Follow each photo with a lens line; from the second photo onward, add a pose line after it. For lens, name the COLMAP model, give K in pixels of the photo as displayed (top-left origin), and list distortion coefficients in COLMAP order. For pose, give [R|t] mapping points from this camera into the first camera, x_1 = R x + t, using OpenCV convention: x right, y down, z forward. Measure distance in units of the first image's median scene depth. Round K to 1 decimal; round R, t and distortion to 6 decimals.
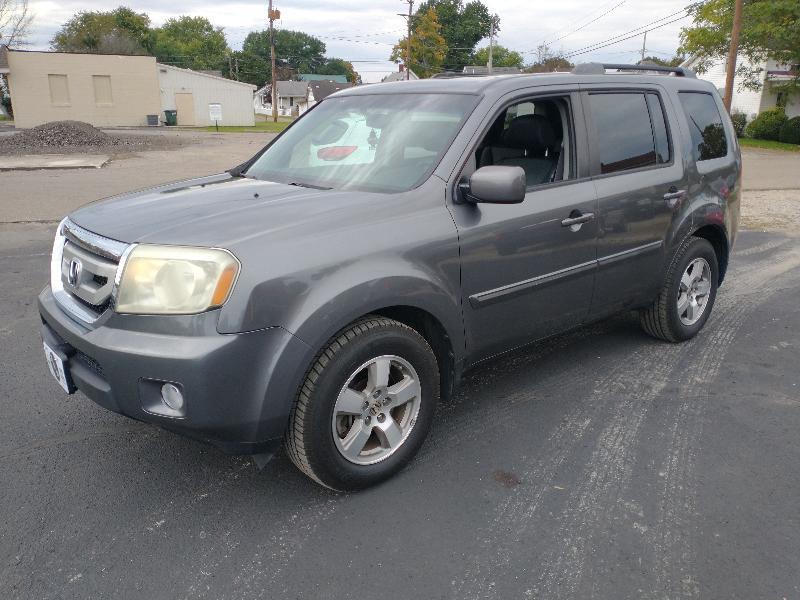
lens RADIAL K [[648.2, 0, 400.0], [0, 648.2, 300.0], [0, 0, 1]] dist [0.033993, -0.058033]
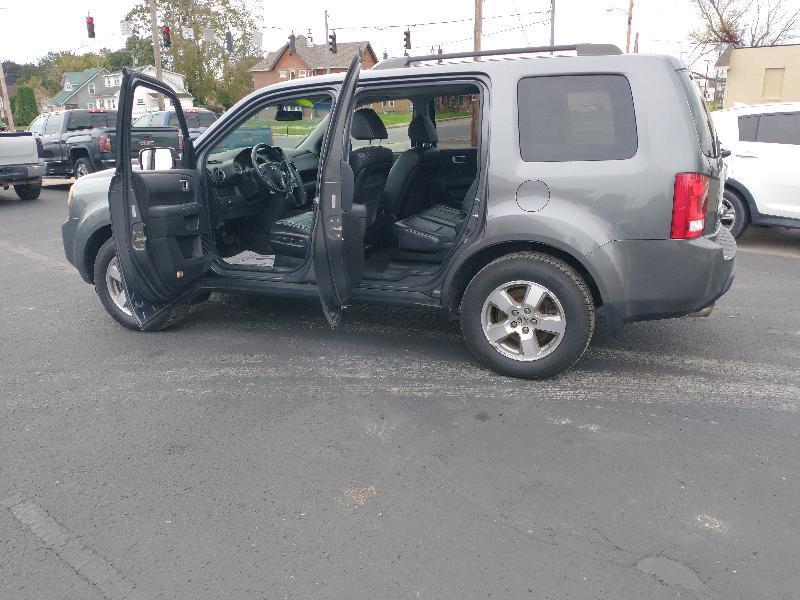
lens RADIAL K [[643.7, 0, 400.0], [0, 643.7, 300.0], [0, 0, 1]] dist [0.000042, -0.003869]
pose [[0.478967, 0.239172, -0.844622, 1.603868], [-0.228901, 0.962909, 0.142863, -0.180396], [0.847463, 0.124909, 0.515949, 0.670554]]
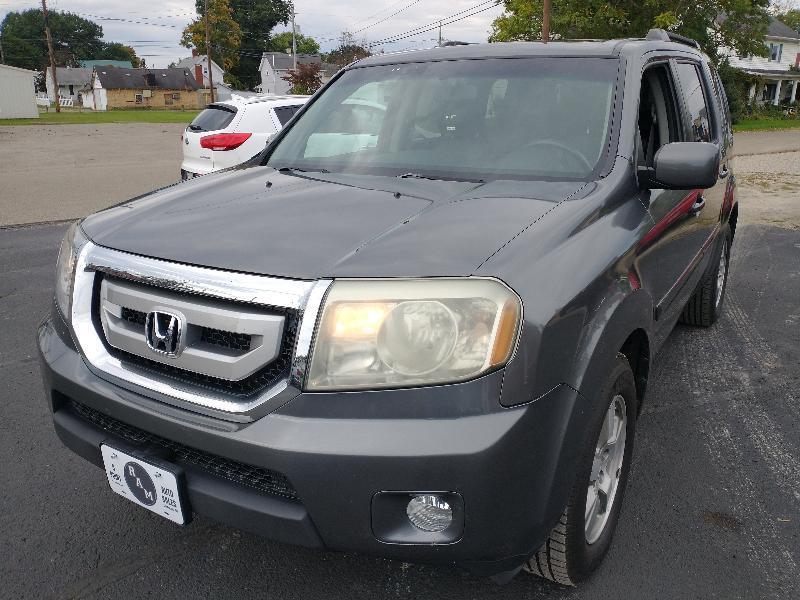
lens RADIAL K [[652.1, 0, 400.0], [0, 652.1, 300.0], [0, 0, 1]] dist [0.011566, -0.049558]
pose [[0.955505, -0.094025, 0.279589, -0.422144], [0.089398, 0.995565, 0.029282, -0.064696], [-0.281102, -0.002985, 0.959673, 0.307454]]
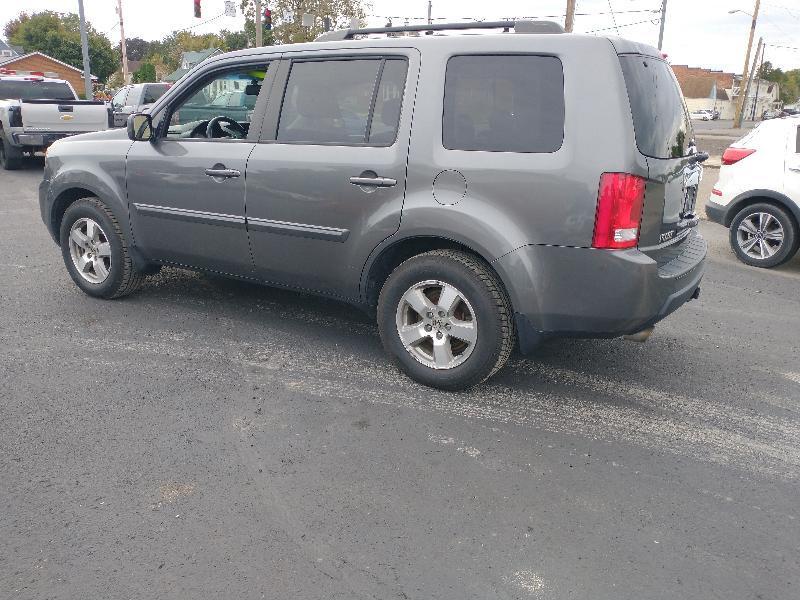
lens RADIAL K [[638.6, 0, 428.7], [0, 638.6, 299.0], [0, 0, 1]] dist [0.030380, -0.009066]
pose [[0.343540, 0.282046, -0.895785, 1.666188], [-0.300436, 0.936718, 0.179715, -0.258618], [0.889786, 0.207386, 0.406537, 1.039857]]
